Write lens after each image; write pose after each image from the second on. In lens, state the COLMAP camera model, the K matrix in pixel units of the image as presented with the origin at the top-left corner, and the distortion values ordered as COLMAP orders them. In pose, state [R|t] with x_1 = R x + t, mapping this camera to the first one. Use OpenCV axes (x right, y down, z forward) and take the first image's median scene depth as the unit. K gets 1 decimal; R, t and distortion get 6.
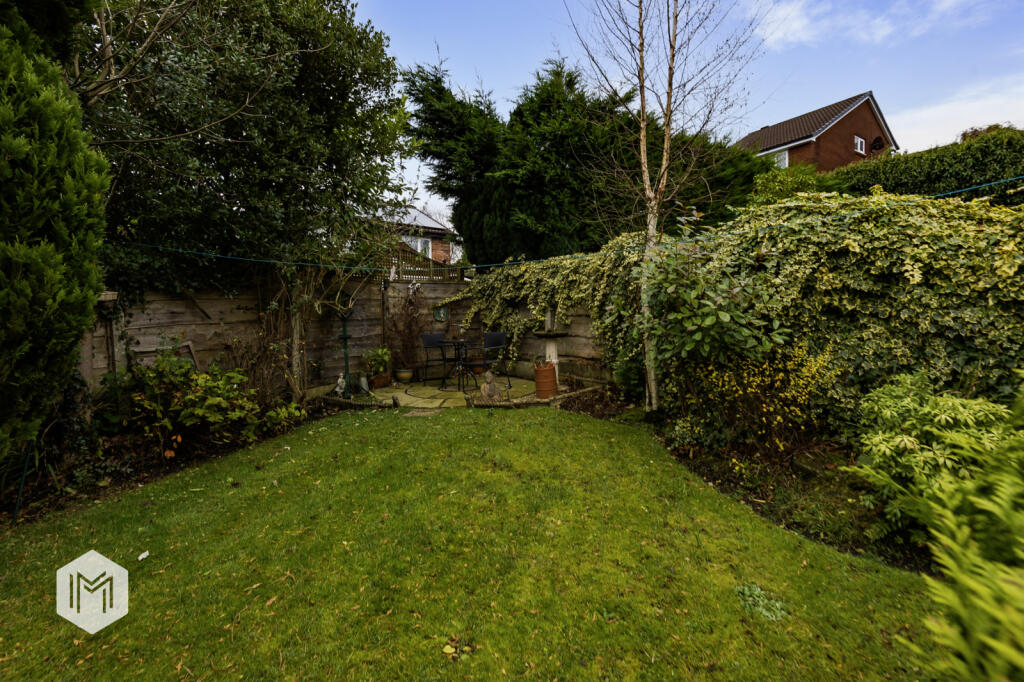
lens RADIAL K [[472.7, 0, 506.5], [0, 472.7, 350.4], [0, 0, 1]] dist [0.005829, -0.007303]
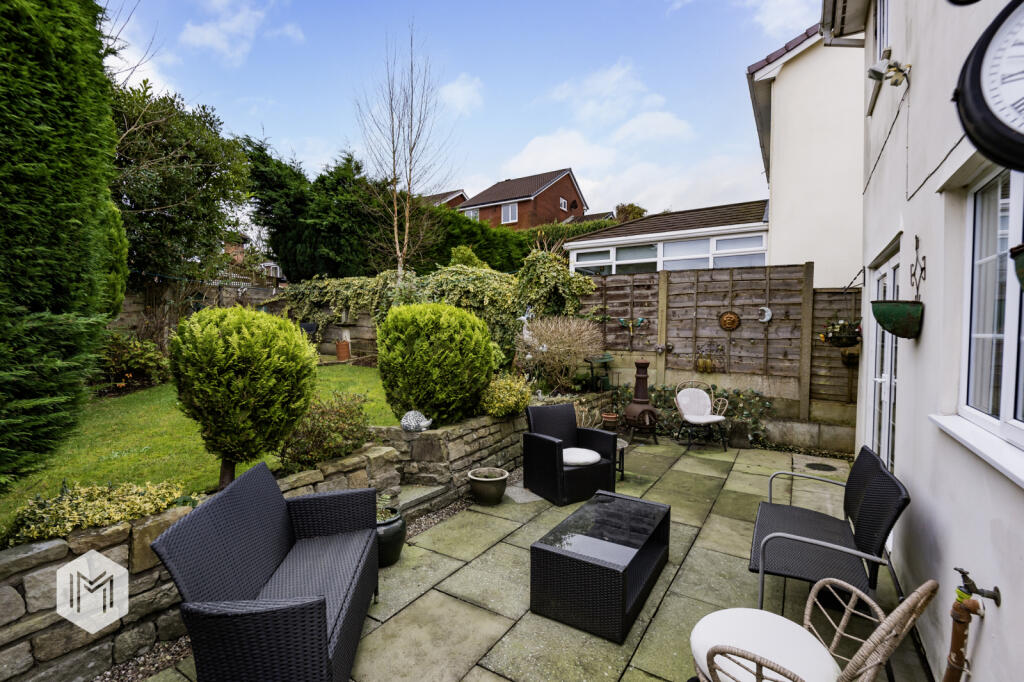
lens RADIAL K [[472.7, 0, 510.6], [0, 472.7, 346.2], [0, 0, 1]] dist [0.005829, -0.007303]
pose [[0.903496, -0.001495, 0.428594, -0.088215], [0.006758, 0.999919, -0.010760, 0.058086], [-0.428543, 0.012618, 0.903433, -0.691925]]
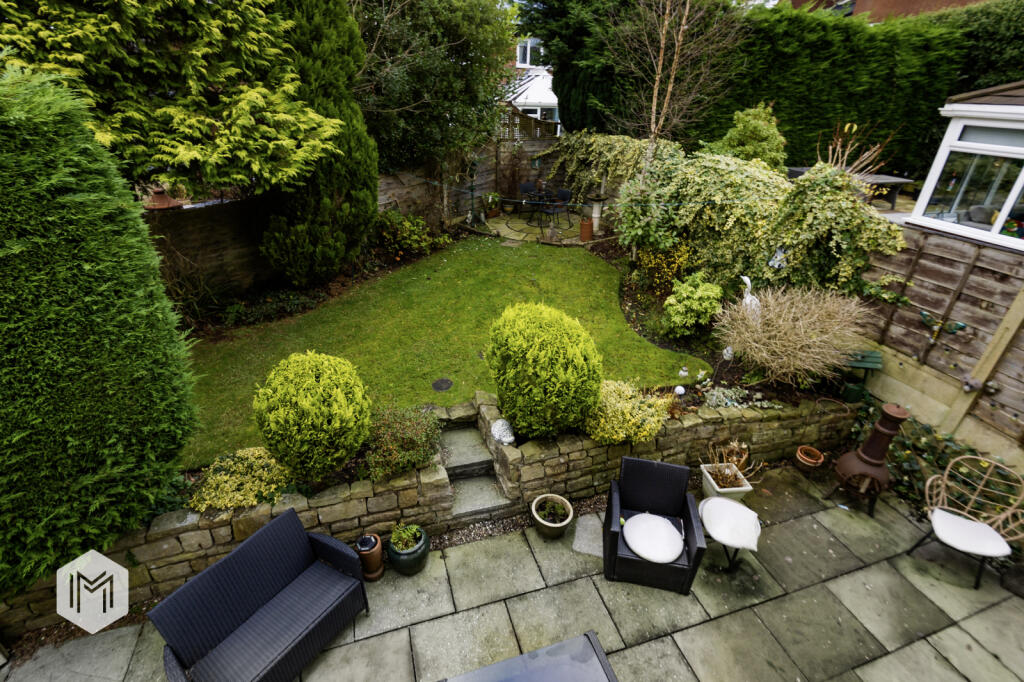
lens RADIAL K [[472.7, 0, 507.0], [0, 472.7, 348.1], [0, 0, 1]] dist [0.005829, -0.007303]
pose [[0.962805, 0.159250, -0.218281, 0.203727], [-0.045762, 0.892291, 0.449136, -0.250167], [0.266295, -0.422441, 0.866389, -0.571476]]
